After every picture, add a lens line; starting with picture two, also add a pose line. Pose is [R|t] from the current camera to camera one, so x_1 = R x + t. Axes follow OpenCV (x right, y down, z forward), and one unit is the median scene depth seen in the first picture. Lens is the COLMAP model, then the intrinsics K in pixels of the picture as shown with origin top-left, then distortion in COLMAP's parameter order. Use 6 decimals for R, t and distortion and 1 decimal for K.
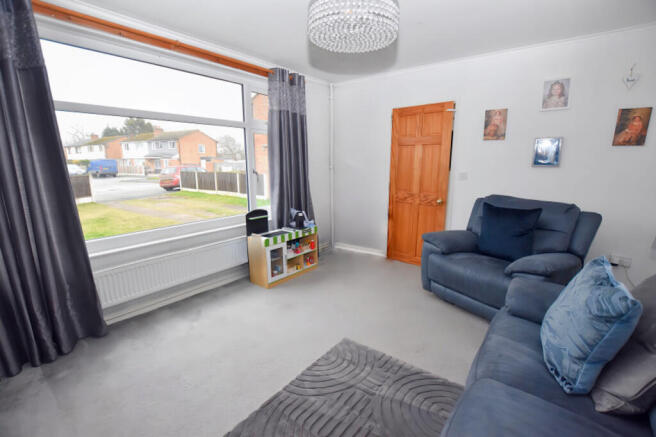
lens RADIAL K [[291.4, 0, 328.0], [0, 291.4, 218.5], [0, 0, 1]] dist [0.000444, -0.000026]
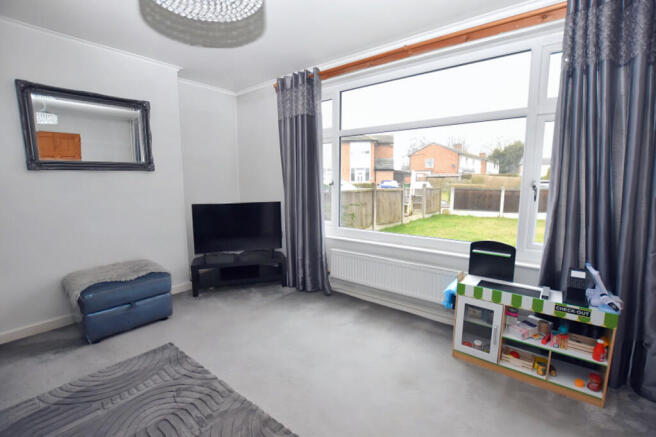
lens RADIAL K [[308.4, 0, 328.0], [0, 308.4, 218.5], [0, 0, 1]] dist [-0.001571, -0.000205]
pose [[0.004535, 0.136248, -0.990664, 0.444109], [-0.191254, 0.972505, 0.132875, -0.104143], [0.981530, 0.188866, 0.030468, 0.628445]]
